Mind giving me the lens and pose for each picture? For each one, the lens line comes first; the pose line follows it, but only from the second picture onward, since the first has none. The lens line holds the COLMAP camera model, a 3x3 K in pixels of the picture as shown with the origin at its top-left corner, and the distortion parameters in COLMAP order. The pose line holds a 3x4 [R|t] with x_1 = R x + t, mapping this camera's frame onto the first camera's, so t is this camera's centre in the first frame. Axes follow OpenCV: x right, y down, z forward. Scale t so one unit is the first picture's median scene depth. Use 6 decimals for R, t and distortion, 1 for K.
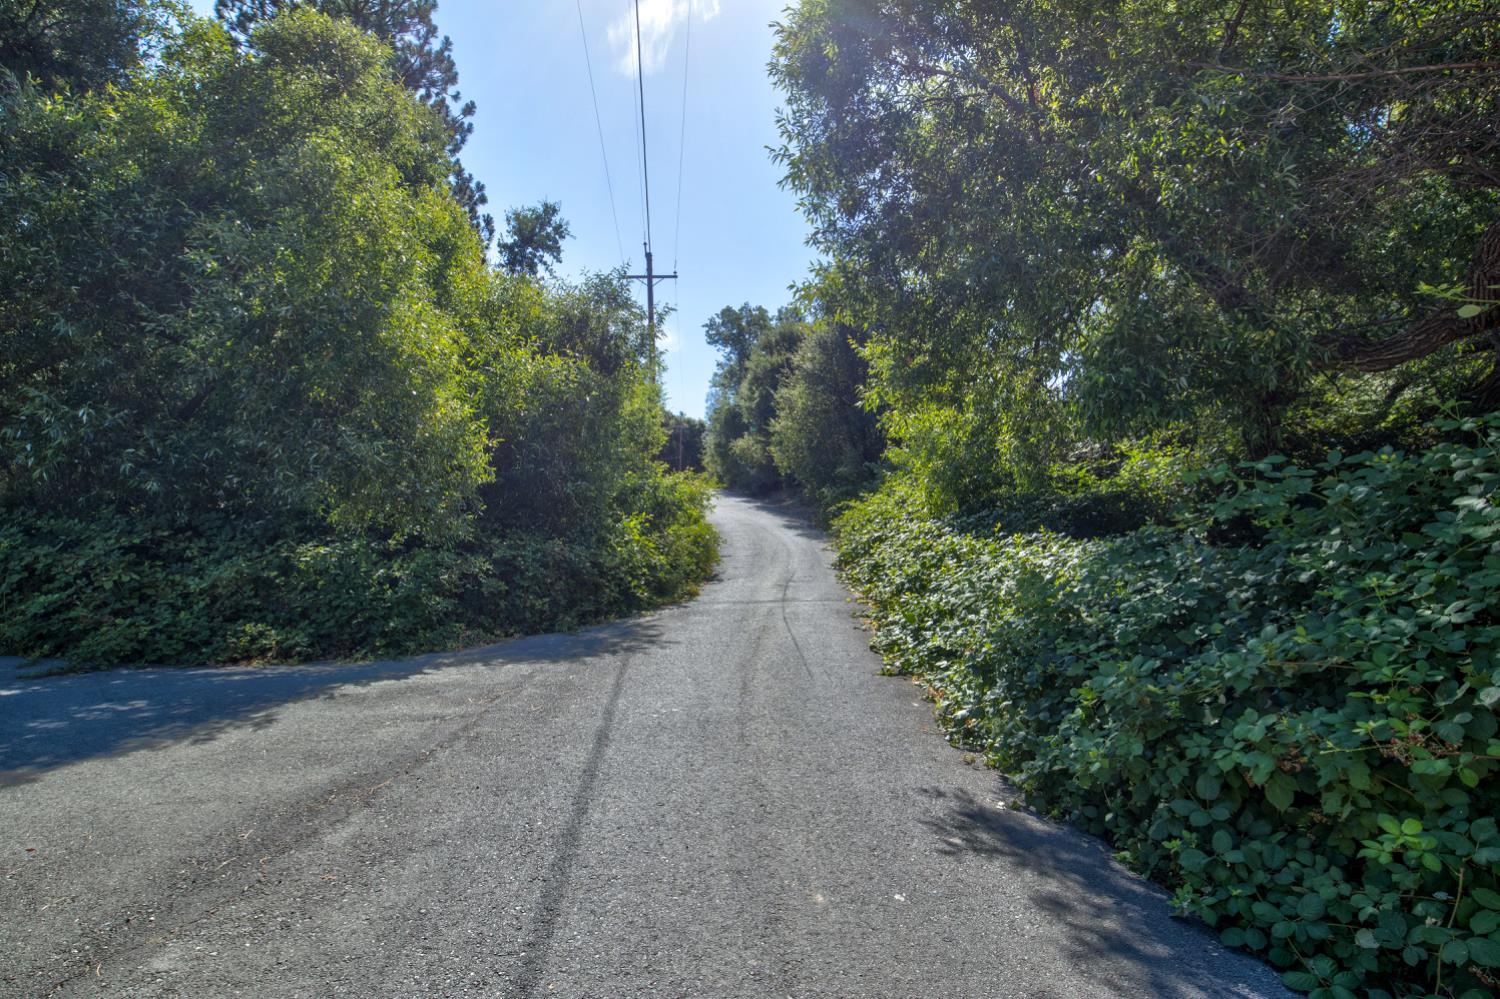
lens RADIAL K [[748.4, 0, 743.5], [0, 748.4, 508.4], [0, 0, 1]] dist [-0.006717, -0.000958]
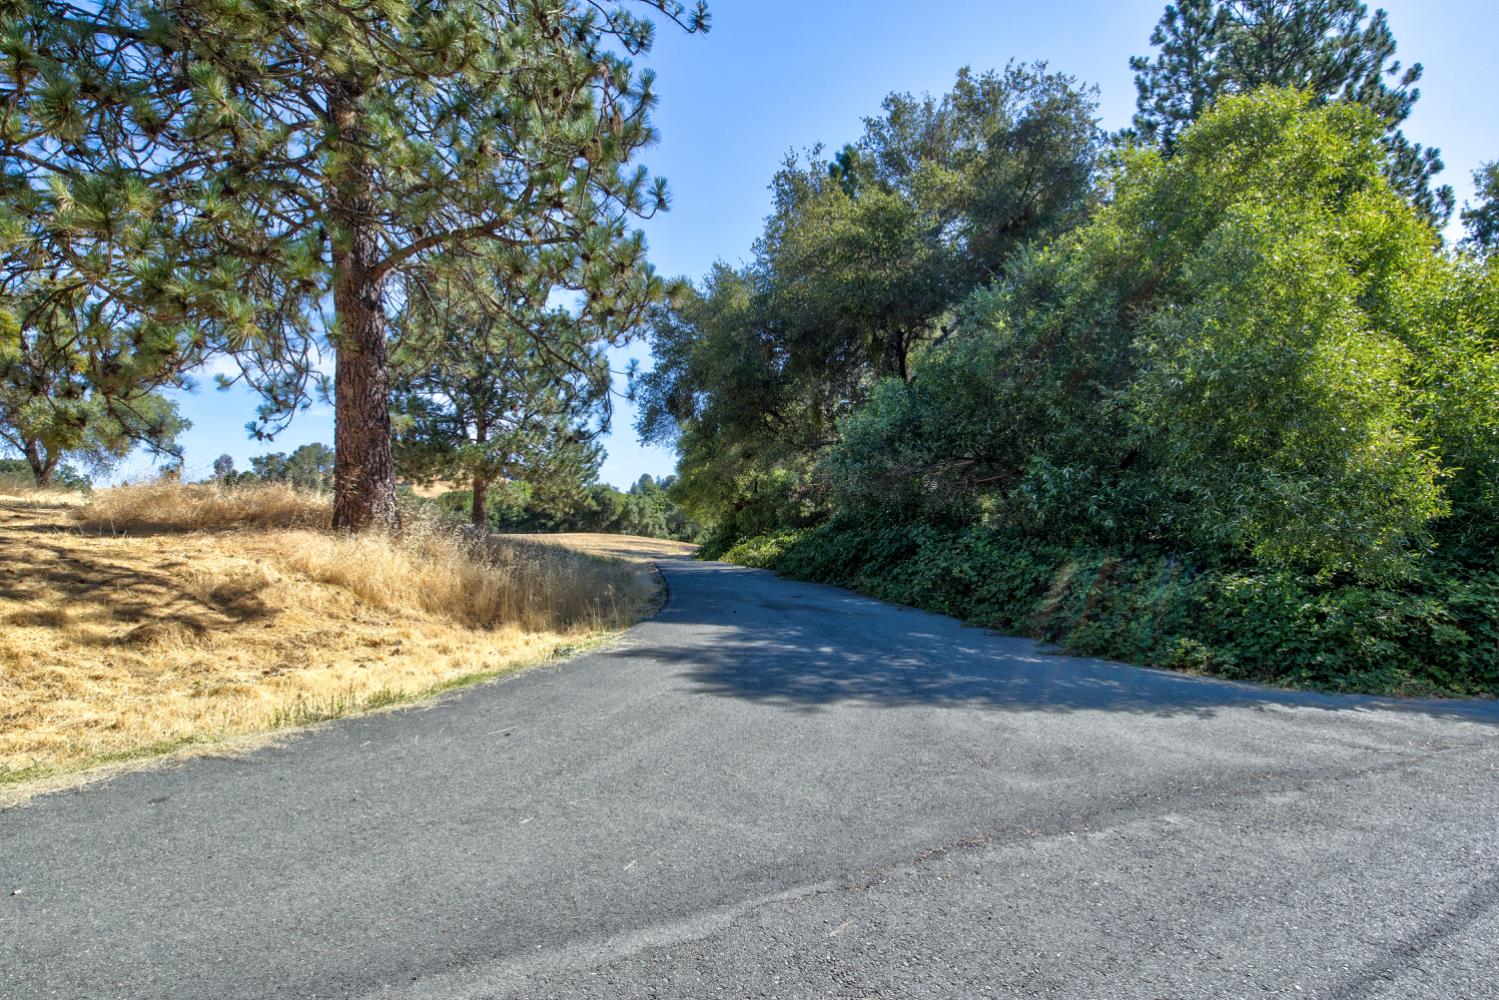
lens RADIAL K [[747.9, 0, 743.0], [0, 747.9, 508.9], [0, 0, 1]] dist [-0.006717, -0.000958]
pose [[0.458042, -0.017735, -0.888754, 0.074161], [-0.012769, 0.999567, -0.026527, -0.011519], [0.888839, 0.023499, 0.457617, -0.165025]]
